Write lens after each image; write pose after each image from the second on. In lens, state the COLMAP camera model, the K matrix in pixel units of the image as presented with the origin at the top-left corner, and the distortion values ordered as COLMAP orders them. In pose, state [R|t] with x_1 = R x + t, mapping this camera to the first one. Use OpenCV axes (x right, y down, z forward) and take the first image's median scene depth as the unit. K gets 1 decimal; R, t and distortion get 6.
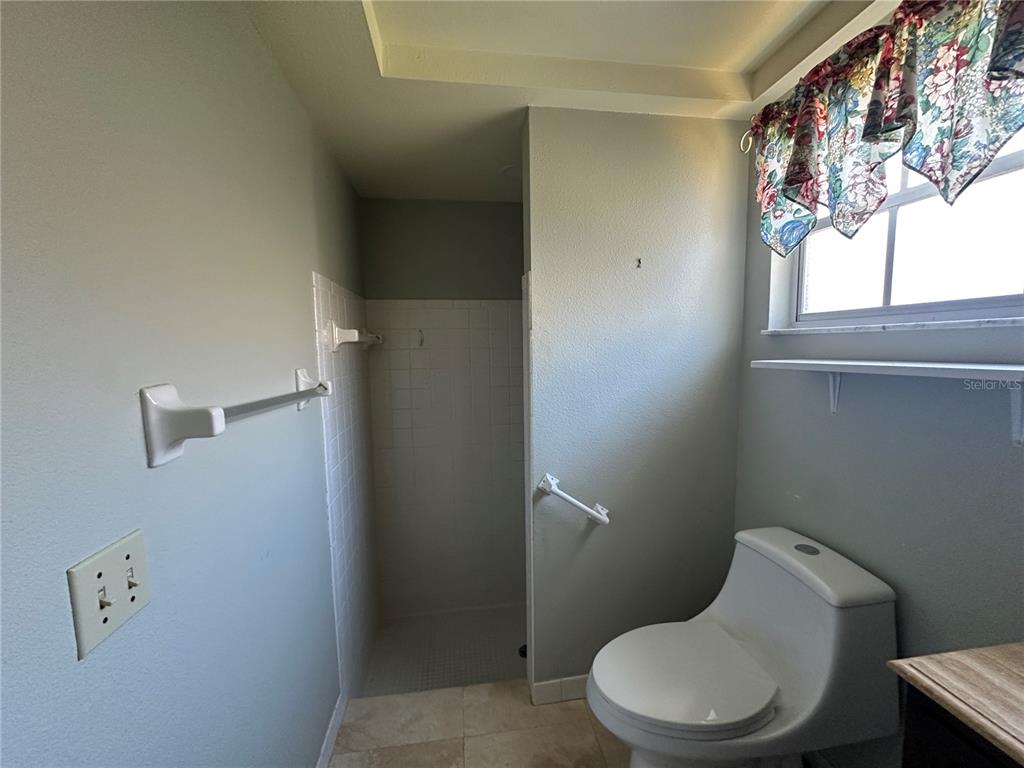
lens RADIAL K [[408.4, 0, 512.0], [0, 408.4, 384.0], [0, 0, 1]] dist [-0.002597, -0.000073]
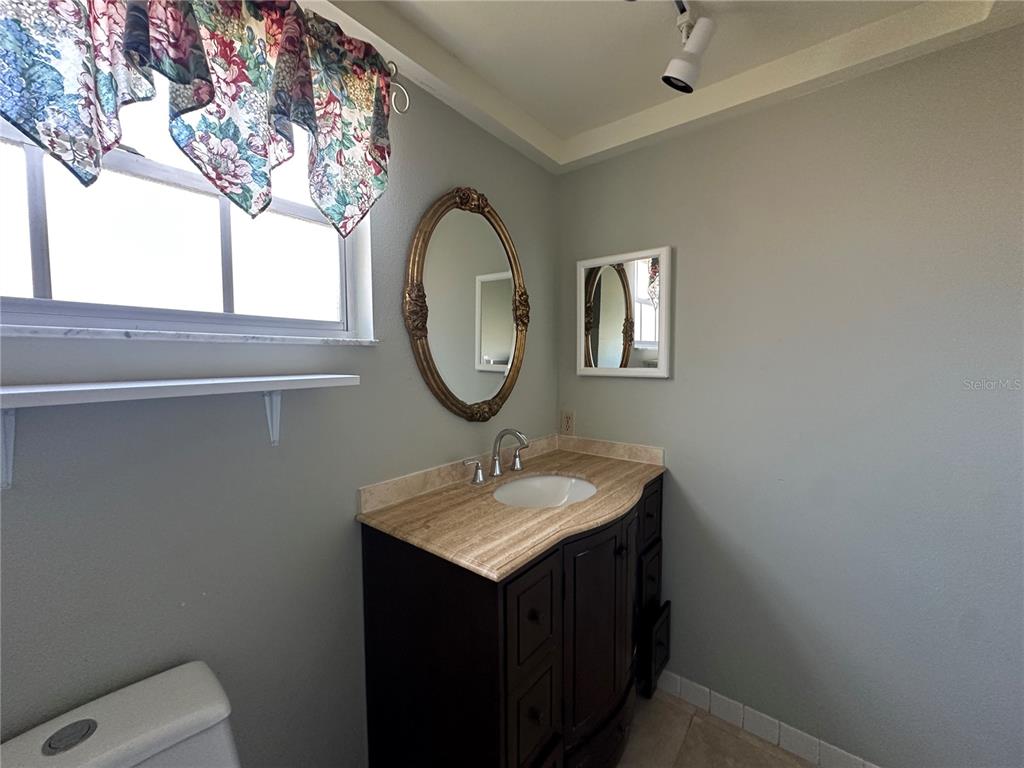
lens RADIAL K [[408.4, 0, 512.0], [0, 408.4, 384.0], [0, 0, 1]] dist [-0.002597, -0.000073]
pose [[-0.692784, -0.023149, 0.720774, -0.069824], [0.081458, 0.990576, 0.110109, -0.083544], [-0.716530, 0.134995, -0.684369, 1.110904]]
